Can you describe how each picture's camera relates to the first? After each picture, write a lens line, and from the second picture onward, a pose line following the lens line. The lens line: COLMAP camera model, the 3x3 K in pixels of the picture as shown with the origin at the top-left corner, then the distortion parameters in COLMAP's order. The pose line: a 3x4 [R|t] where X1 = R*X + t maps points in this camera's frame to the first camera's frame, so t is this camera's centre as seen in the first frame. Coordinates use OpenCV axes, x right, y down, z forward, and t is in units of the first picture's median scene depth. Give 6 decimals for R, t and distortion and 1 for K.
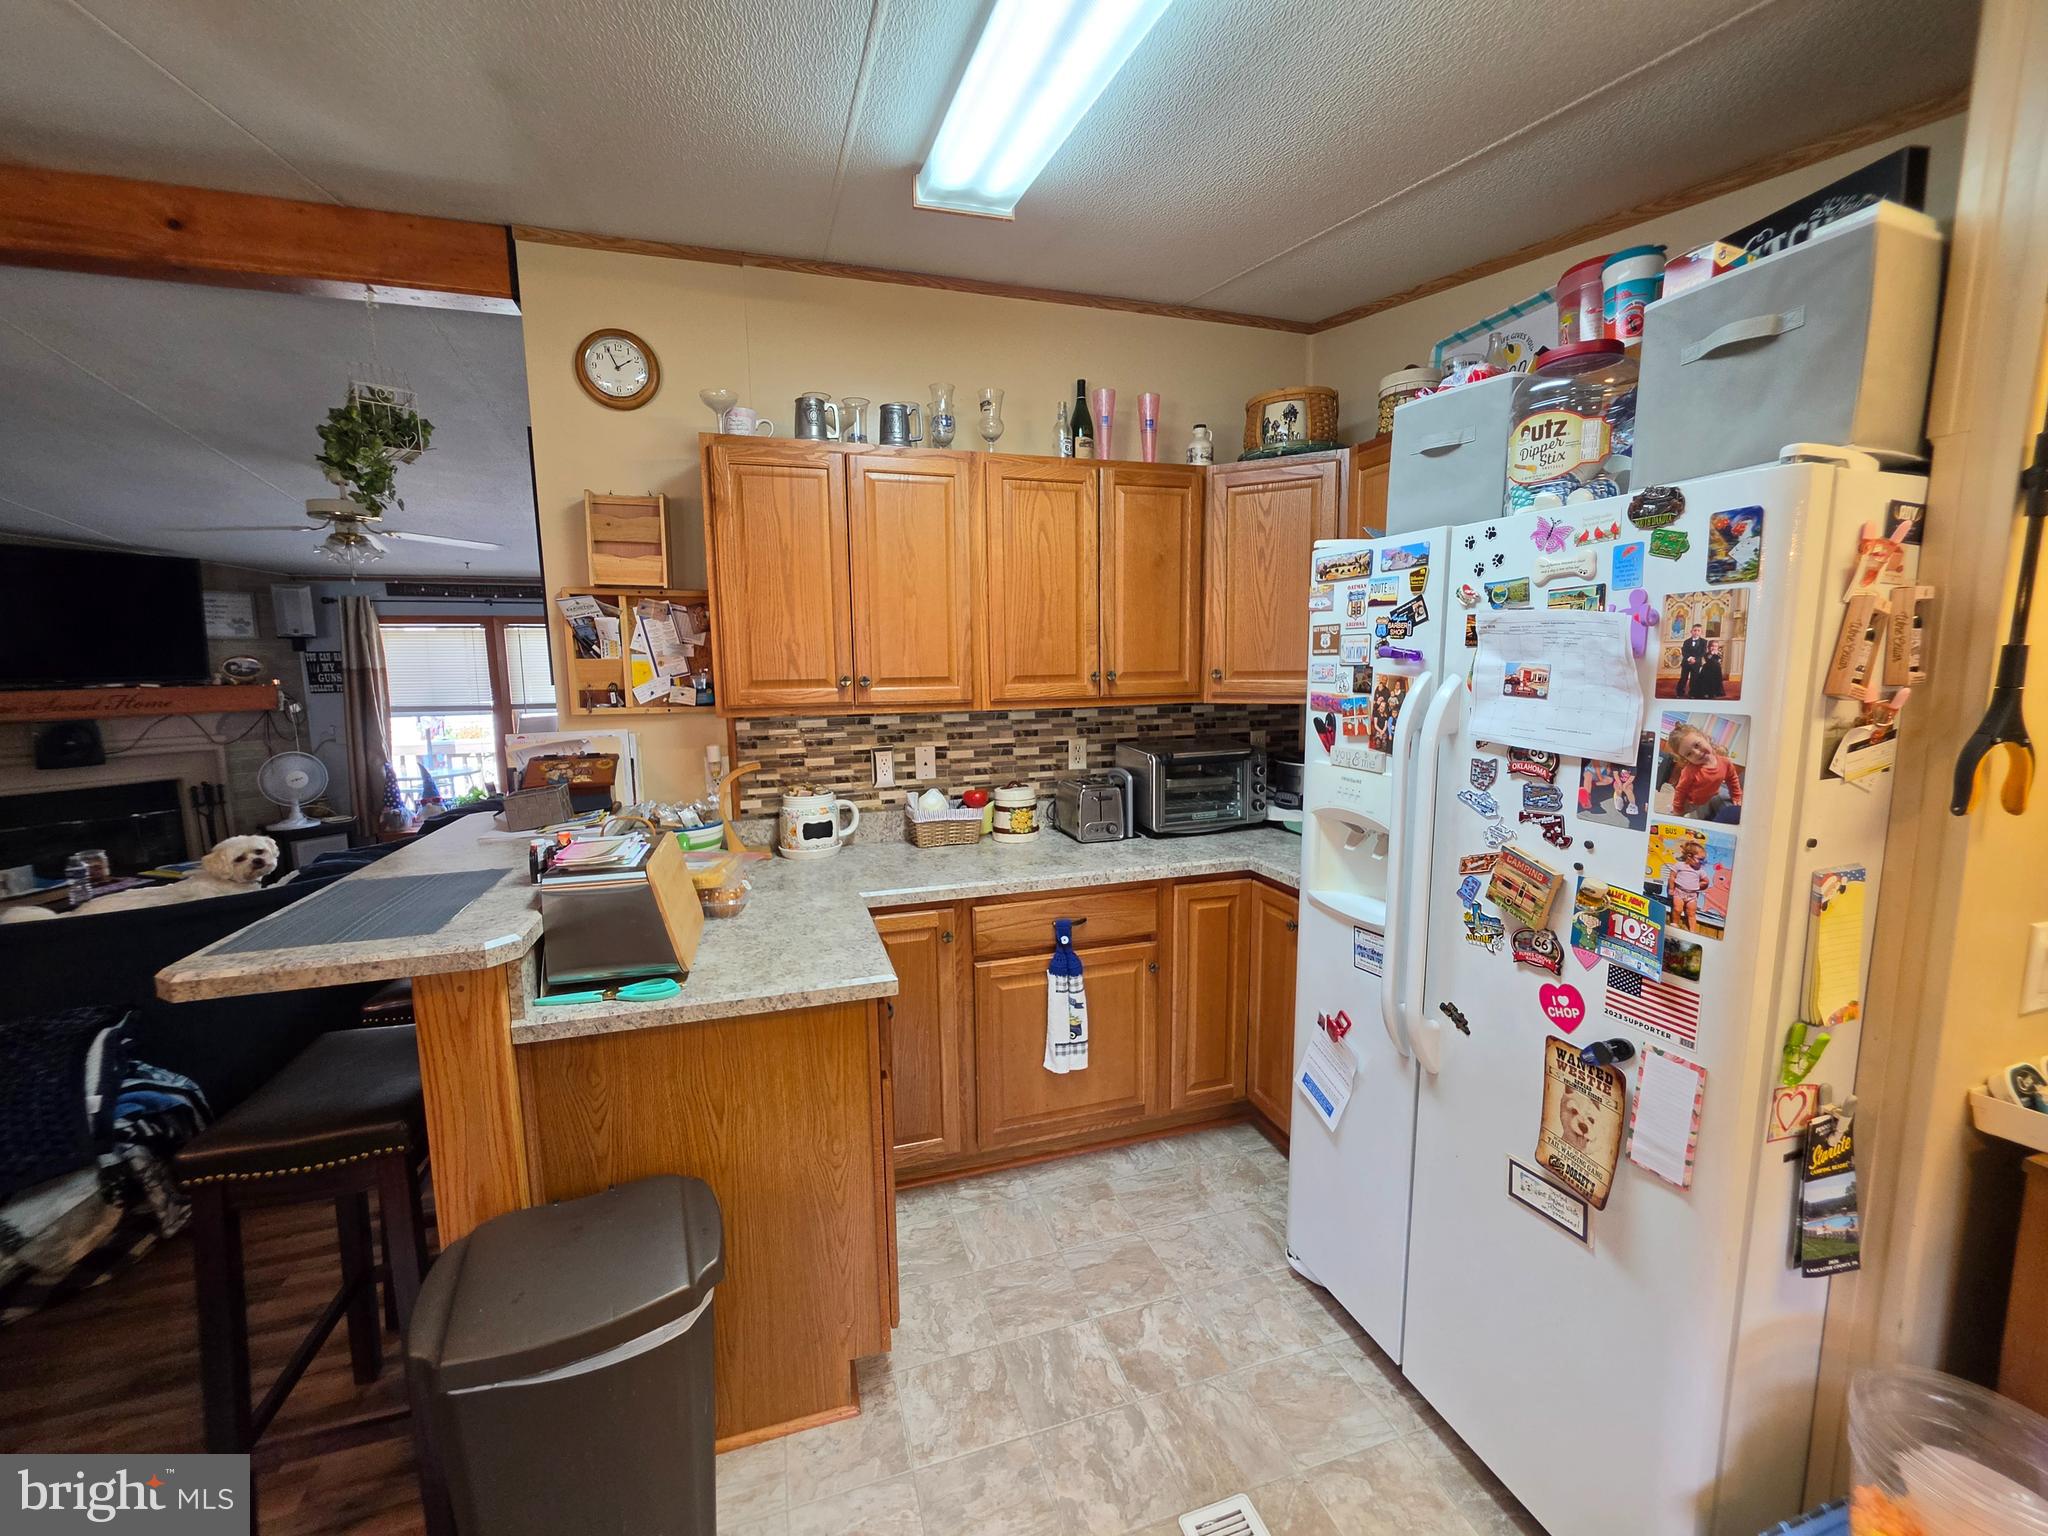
lens RADIAL K [[823.8, 0, 1024.0], [0, 823.8, 768.0], [0, 0, 1]] dist [-0.001768, -0.000434]
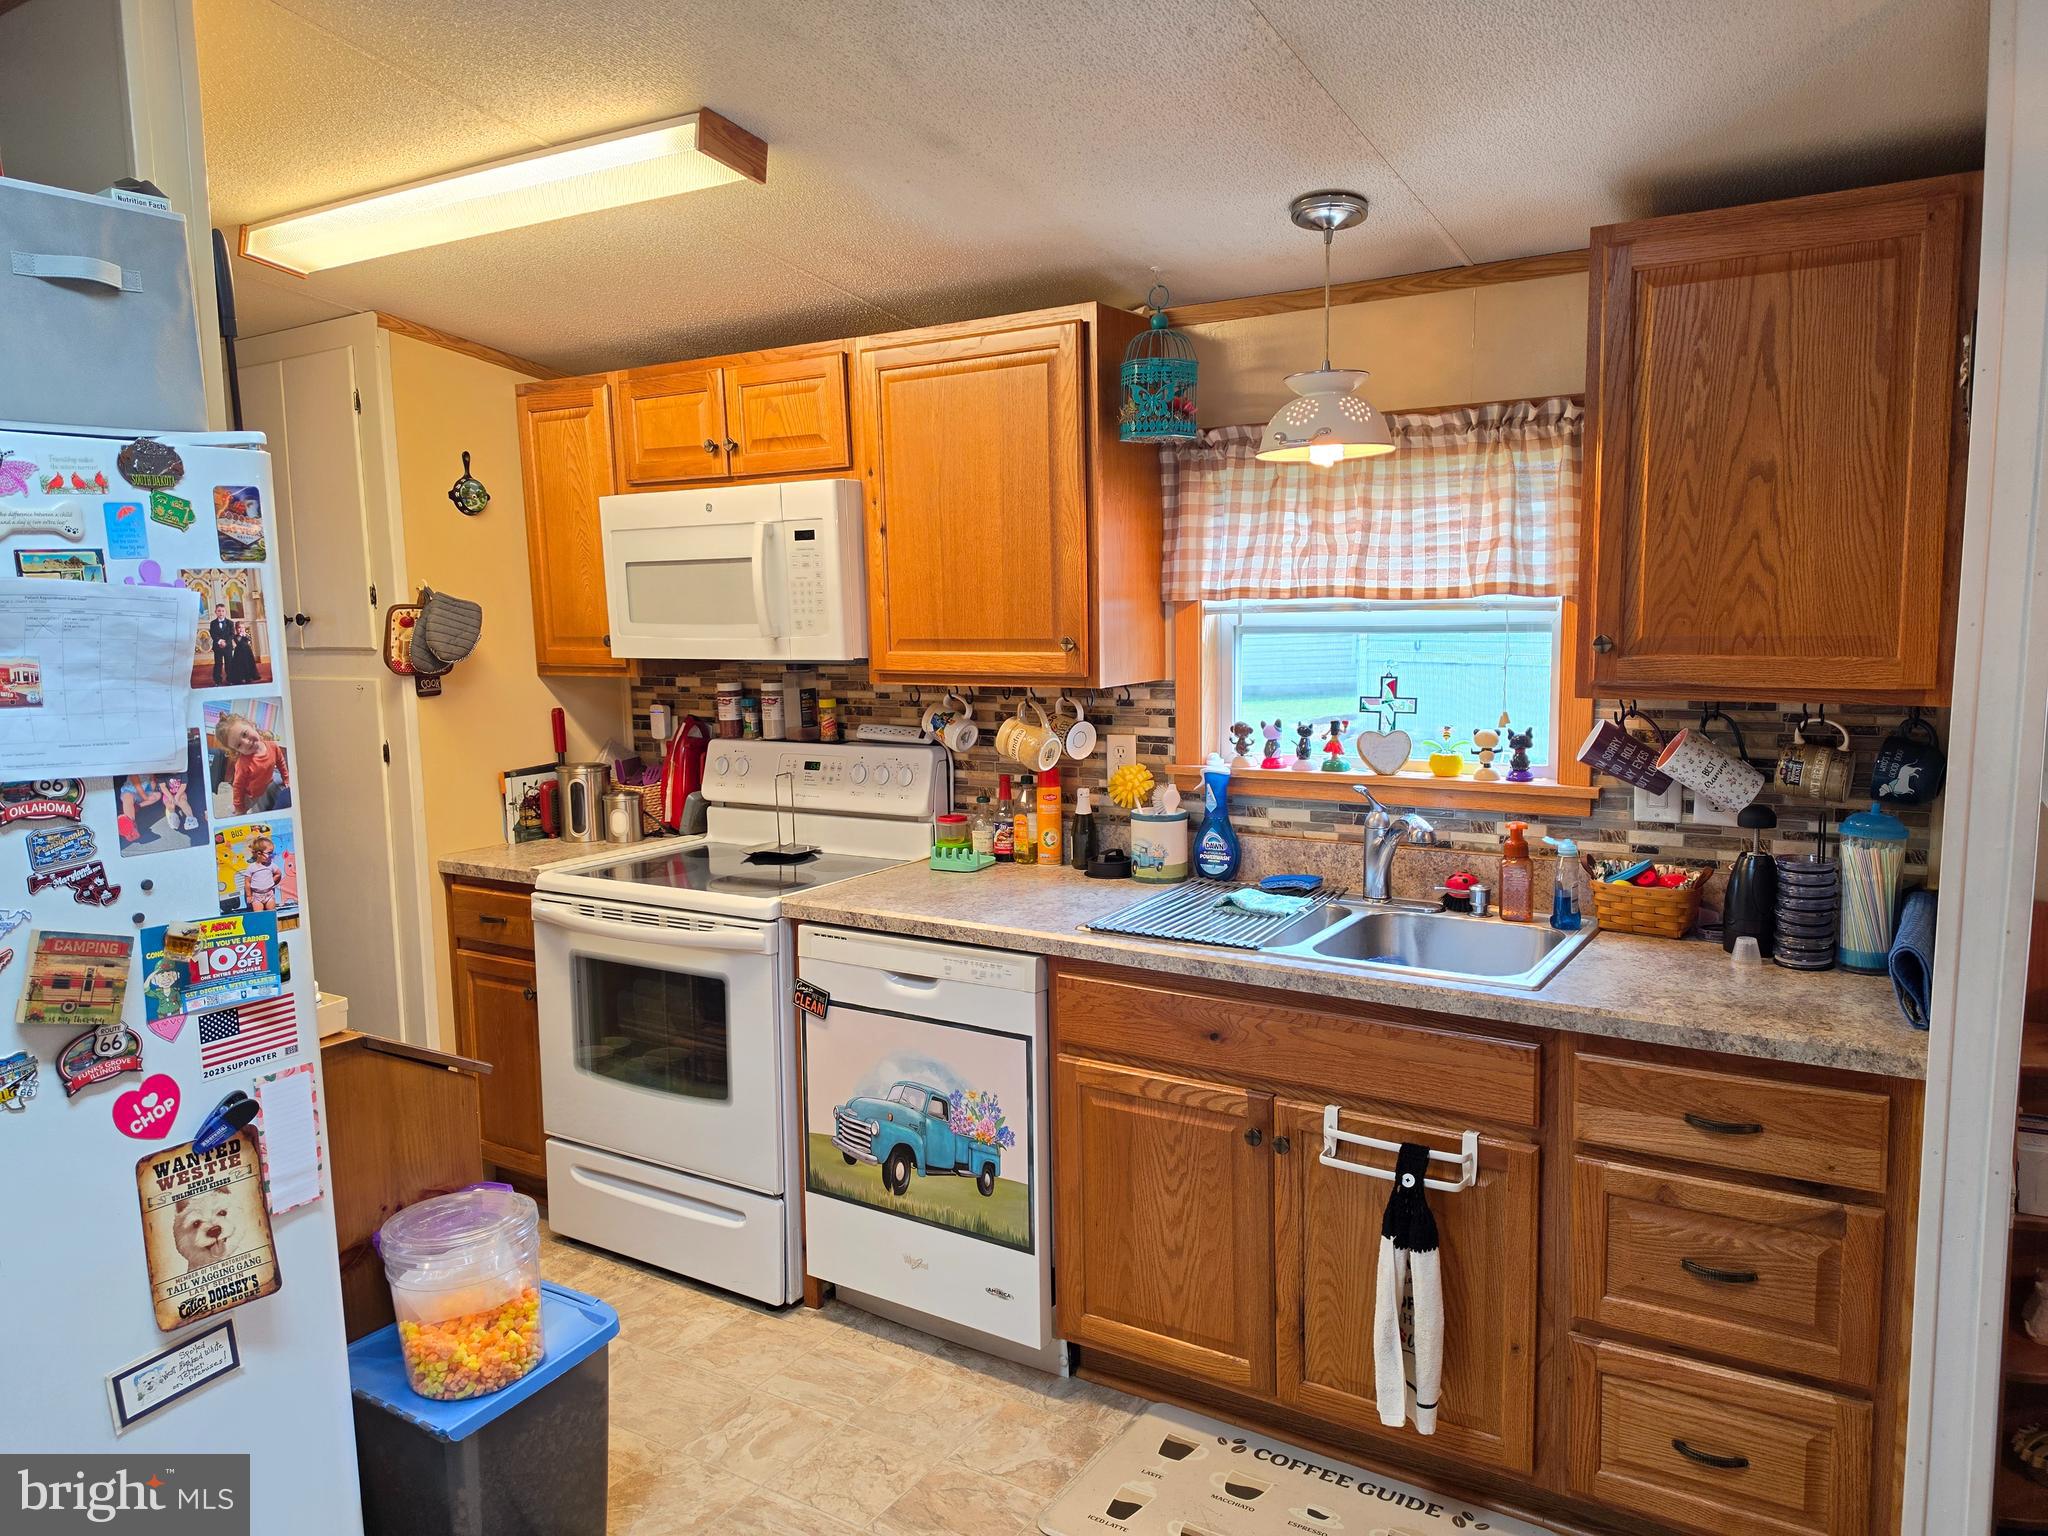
lens RADIAL K [[1411.4, 0, 1024.0], [0, 1411.4, 768.0], [0, 0, 1]] dist [0.091177, -0.159479]
pose [[-0.649145, -0.067458, 0.757667, -0.901419], [0.124035, 0.973341, 0.192930, -0.178771], [-0.750484, 0.219217, -0.623473, 1.259120]]
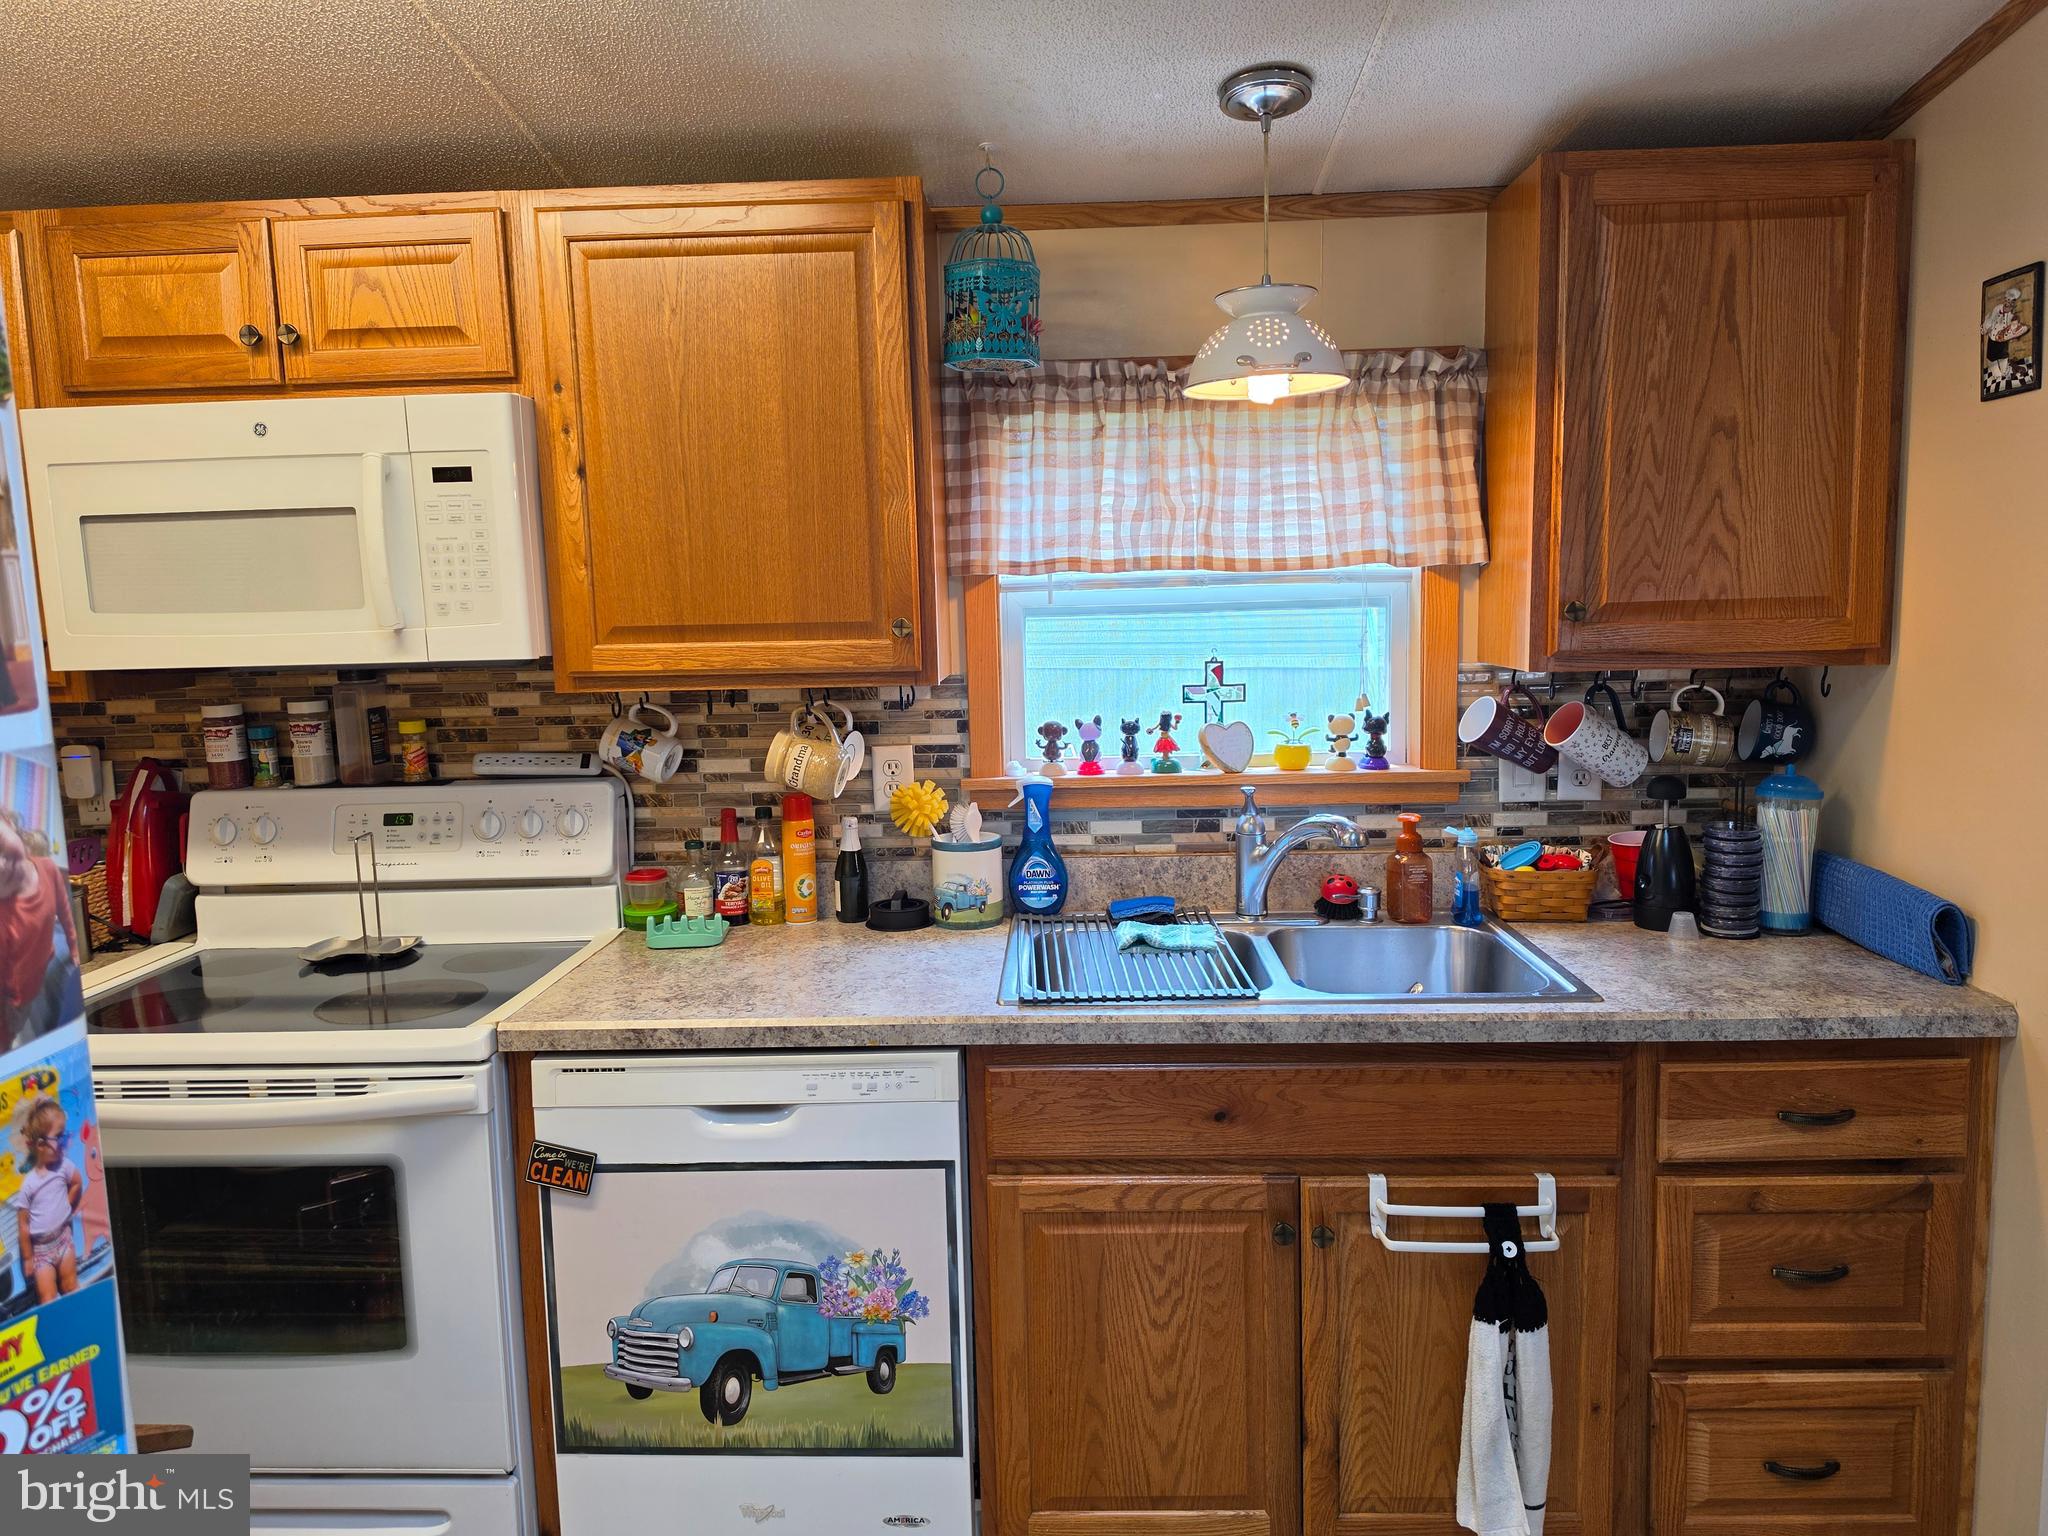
lens RADIAL K [[1411.0, 0, 1027.9], [0, 1411.0, 754.4], [0, 0, 1]] dist [0.076967, -0.116238]
pose [[-0.944691, -0.003665, 0.327943, 0.188421], [0.076767, 0.969687, 0.231976, -0.160718], [-0.318852, 0.244321, -0.915773, 1.309703]]
